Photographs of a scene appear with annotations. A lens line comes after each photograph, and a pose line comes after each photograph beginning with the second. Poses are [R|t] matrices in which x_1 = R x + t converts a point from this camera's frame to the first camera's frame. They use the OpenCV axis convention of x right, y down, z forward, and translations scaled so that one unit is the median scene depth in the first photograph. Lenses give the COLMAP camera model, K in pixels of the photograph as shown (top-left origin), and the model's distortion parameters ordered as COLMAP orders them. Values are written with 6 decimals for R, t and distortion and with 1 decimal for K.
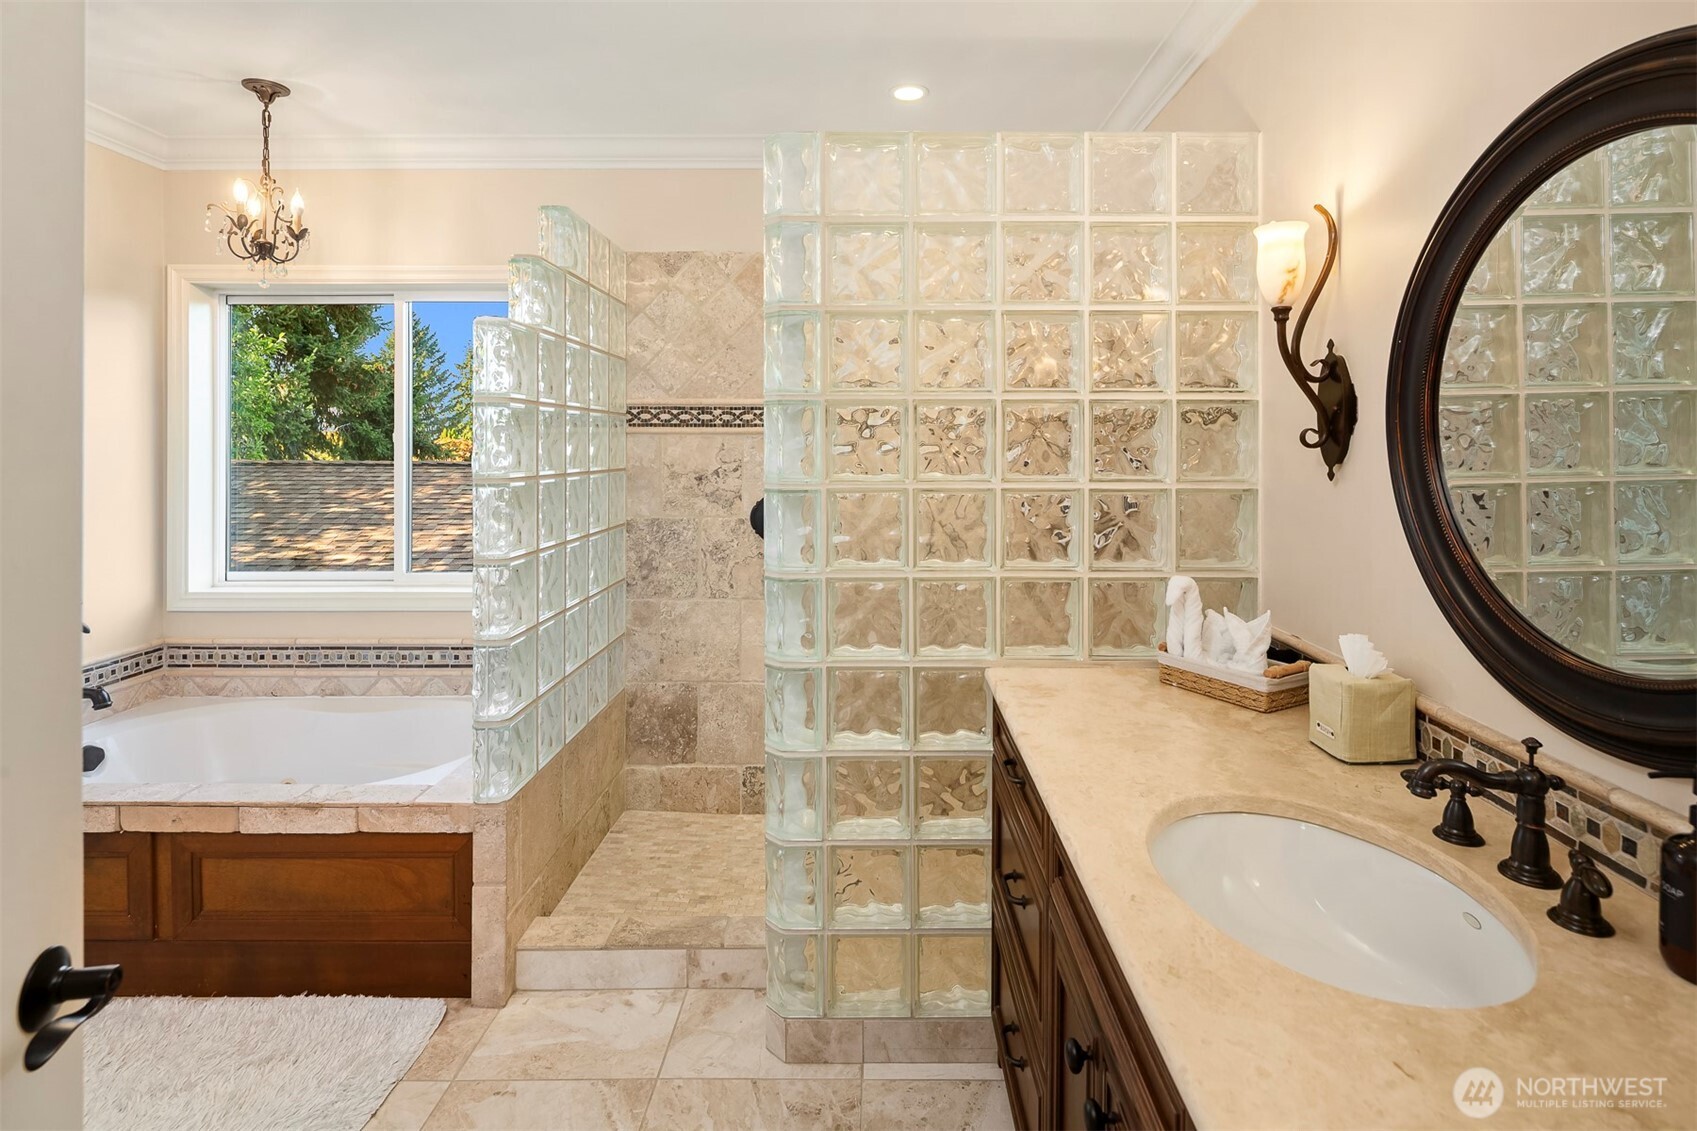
lens RADIAL K [[852.1, 0, 853.9], [0, 852.1, 440.6], [0, 0, 1]] dist [-0.011293, -0.001212]
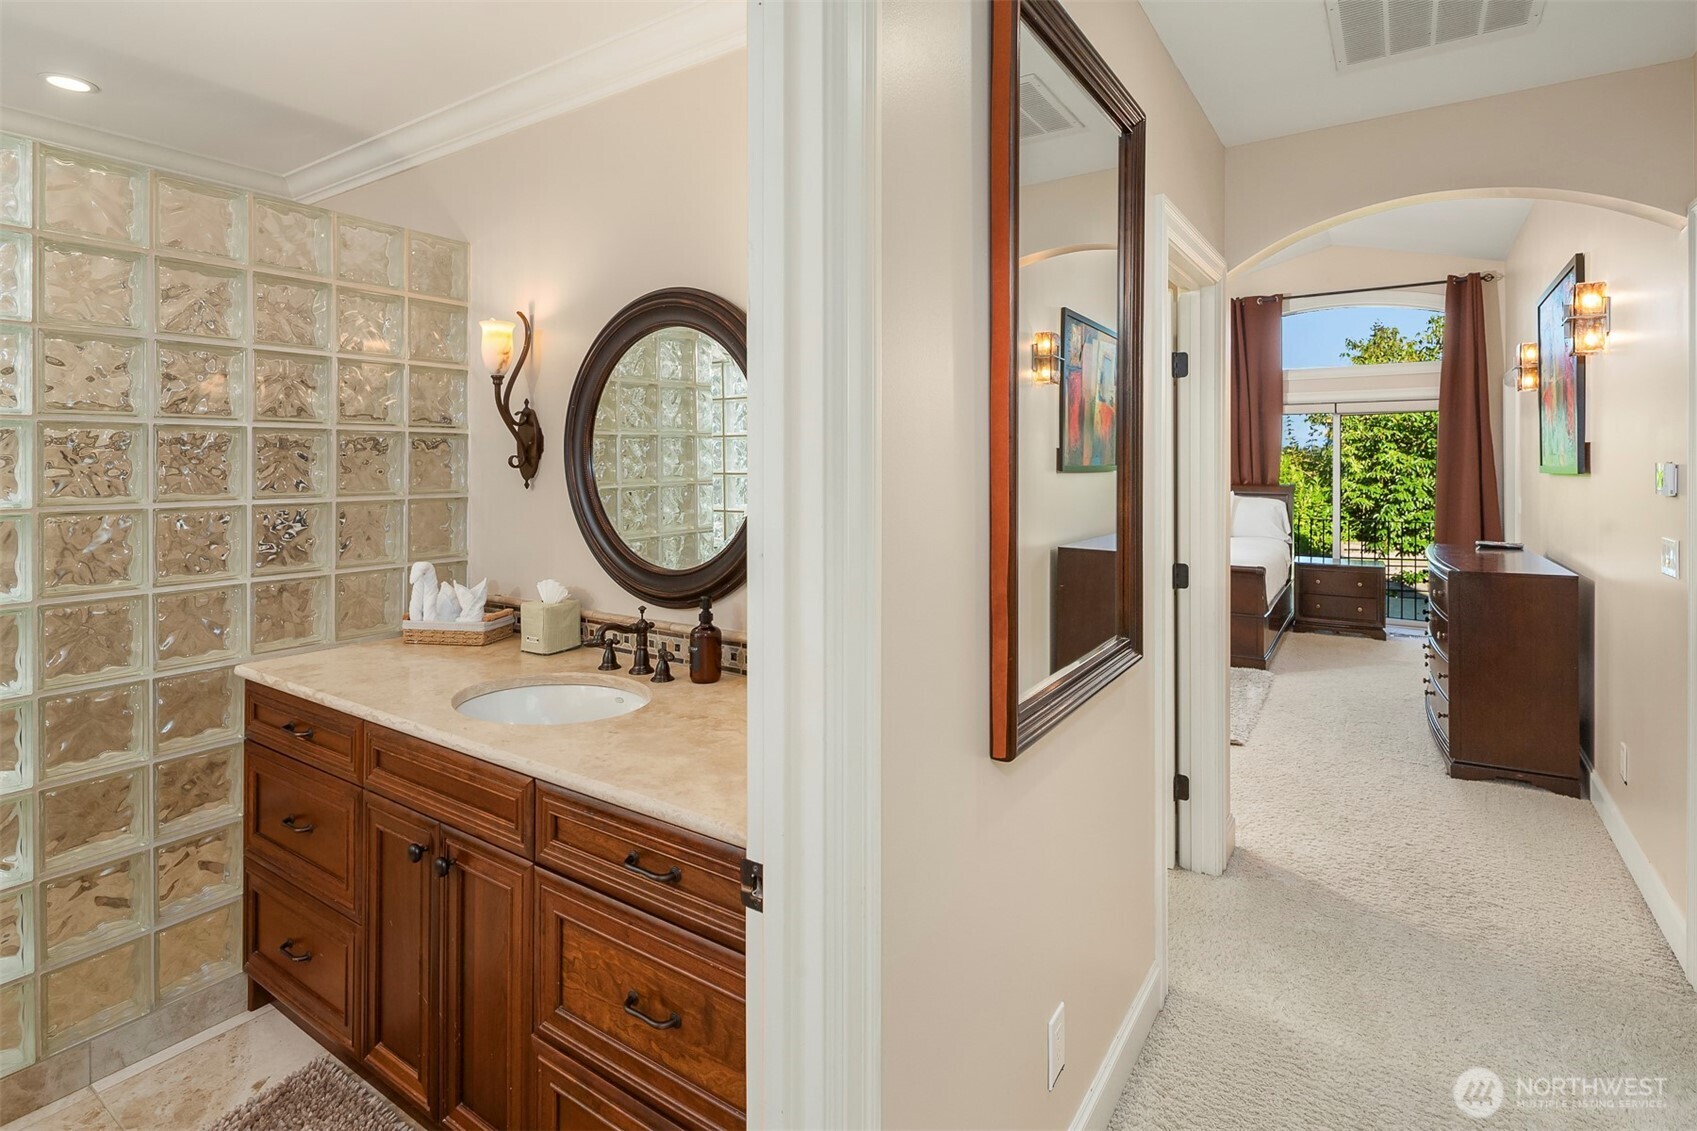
lens RADIAL K [[831.4, 0, 849.3], [0, 831.4, 455.5], [0, 0, 1]] dist [0.054140, 0.000092]
pose [[0.558721, 0.001669, 0.829354, -0.388073], [-0.003645, 0.999993, 0.000444, -0.016593], [-0.829348, -0.003271, 0.558723, -0.359623]]
